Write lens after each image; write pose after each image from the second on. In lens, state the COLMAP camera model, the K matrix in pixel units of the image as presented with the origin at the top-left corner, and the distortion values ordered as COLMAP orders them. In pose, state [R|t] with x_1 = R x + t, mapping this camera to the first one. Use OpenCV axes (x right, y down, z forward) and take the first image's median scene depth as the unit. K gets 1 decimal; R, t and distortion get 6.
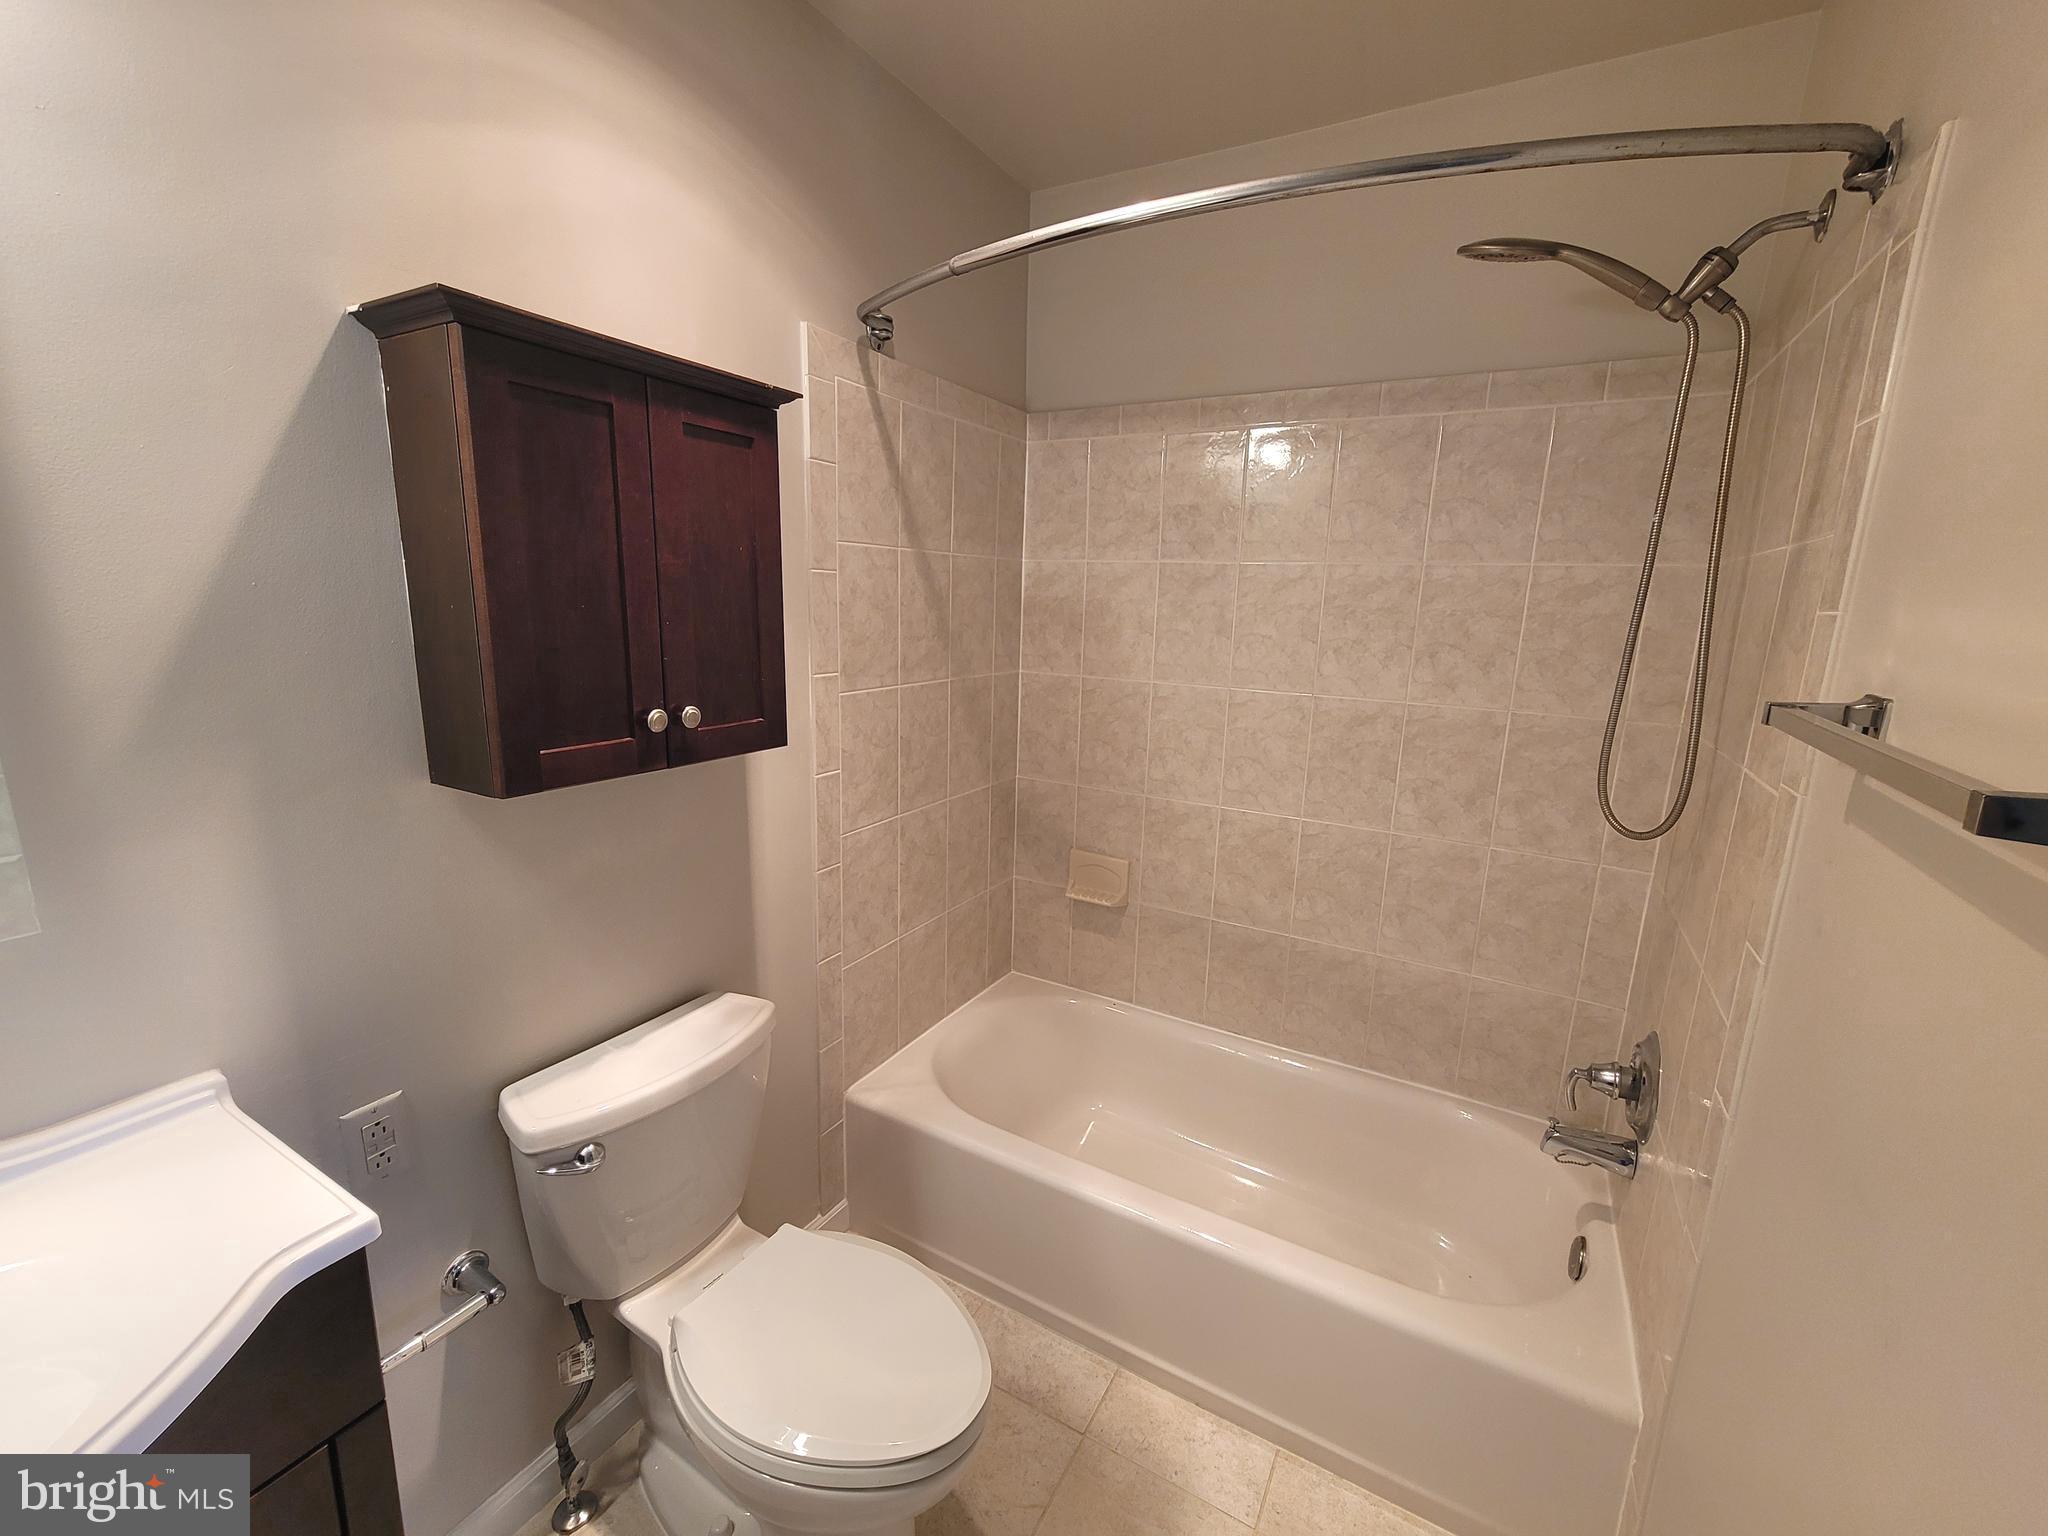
lens RADIAL K [[836.8, 0, 1027.2], [0, 836.8, 760.8], [0, 0, 1]] dist [-0.009594, 0.000825]
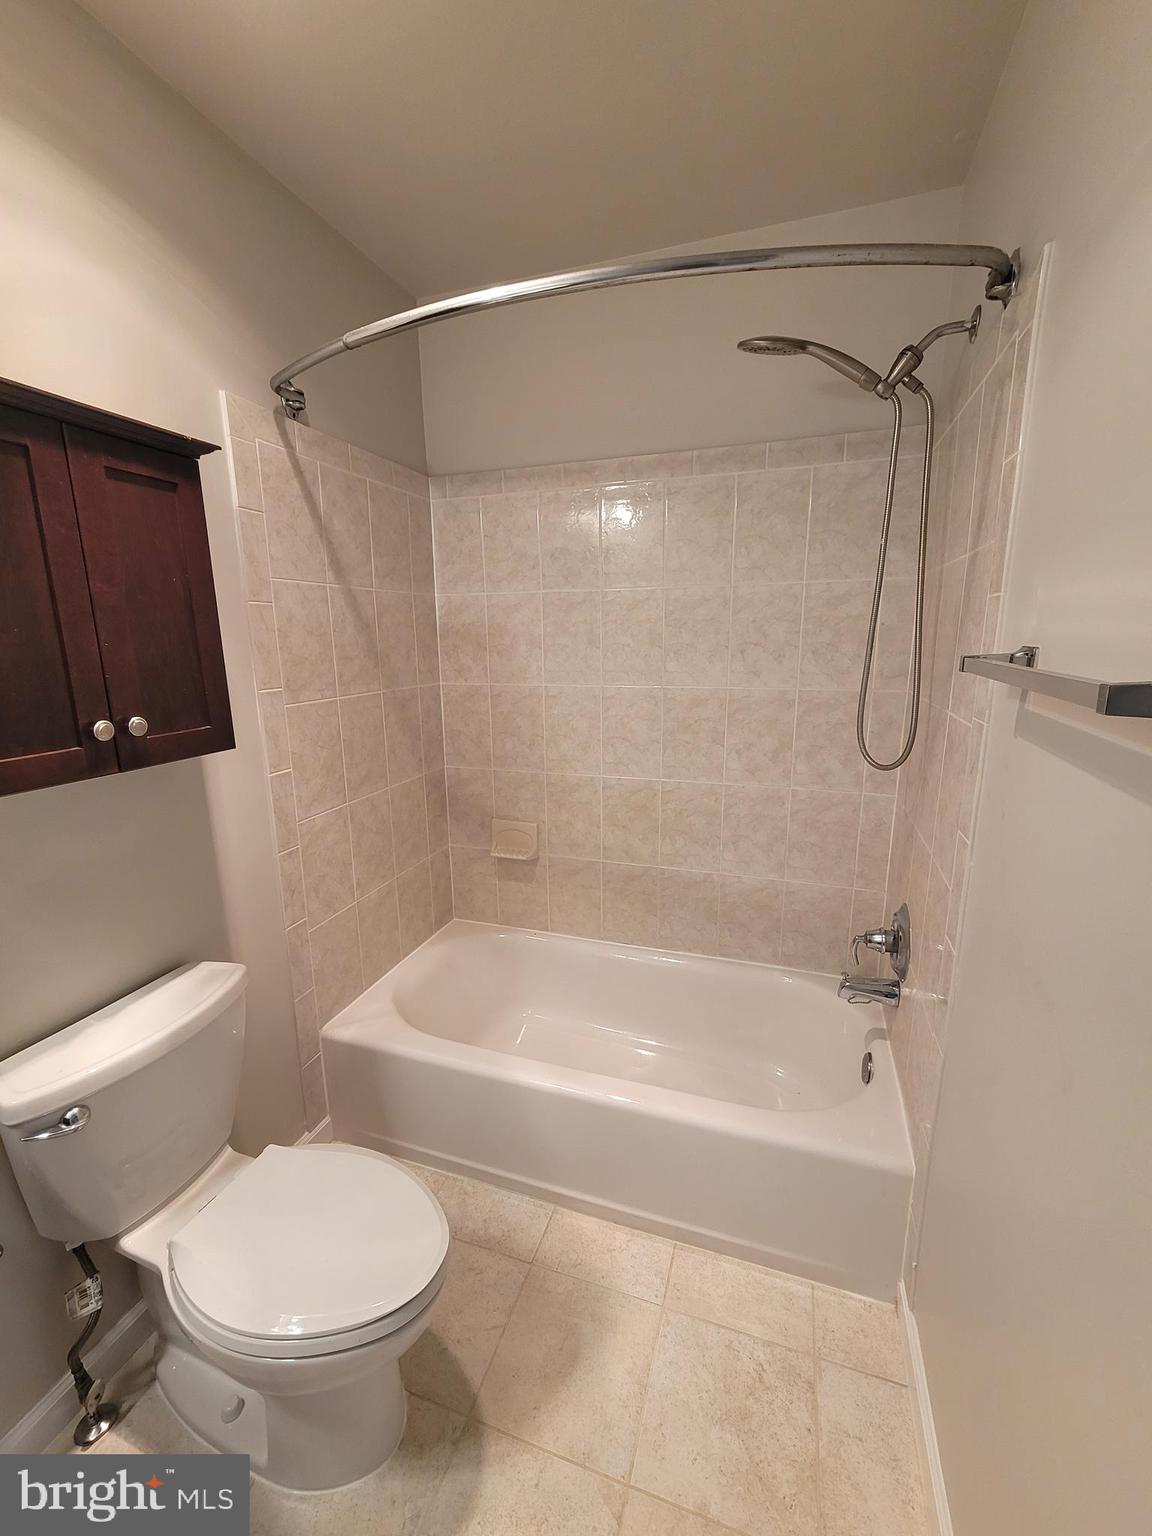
lens RADIAL K [[627.6, 0, 577.4], [0, 627.6, 769.5], [0, 0, 1]] dist [-0.009594, 0.000825]
pose [[0.981342, -0.078840, 0.175362, 0.030341], [0.075799, 0.996835, 0.023983, 0.027625], [-0.176698, -0.010243, 0.984212, 0.042084]]
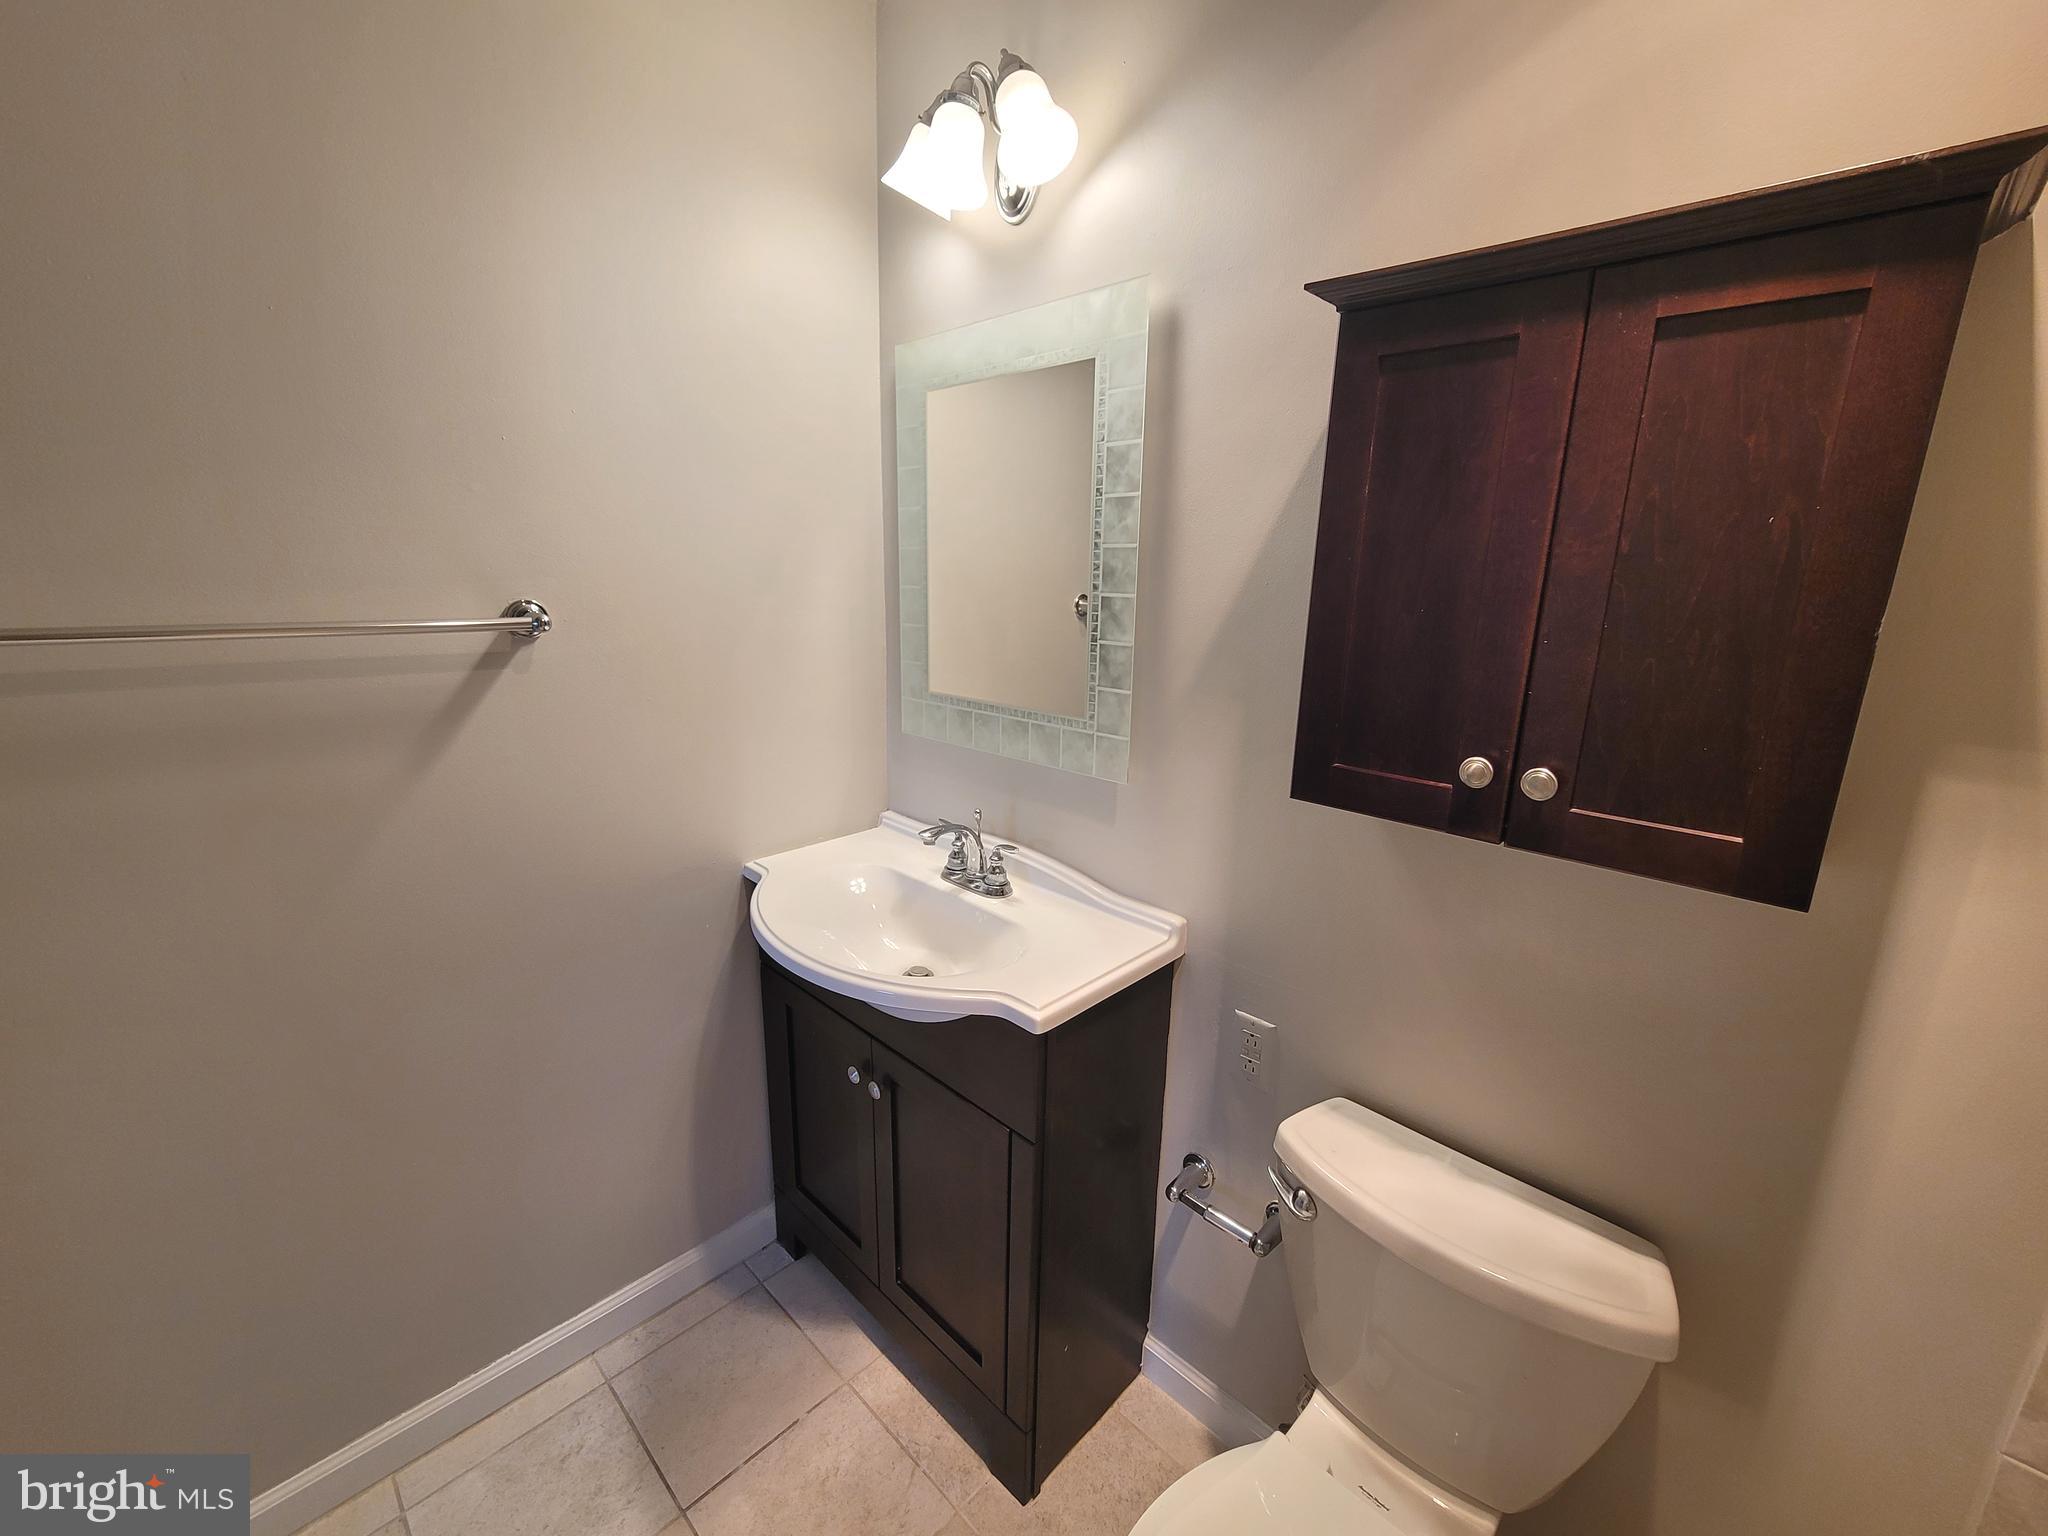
lens RADIAL K [[836.8, 0, 1024.9], [0, 836.8, 764.5], [0, 0, 1]] dist [-0.009594, 0.000825]
pose [[-0.248939, 0.193498, -0.948993, 0.284071], [-0.217798, 0.943558, 0.249523, -0.124822], [0.943712, 0.268805, -0.192745, 0.641568]]
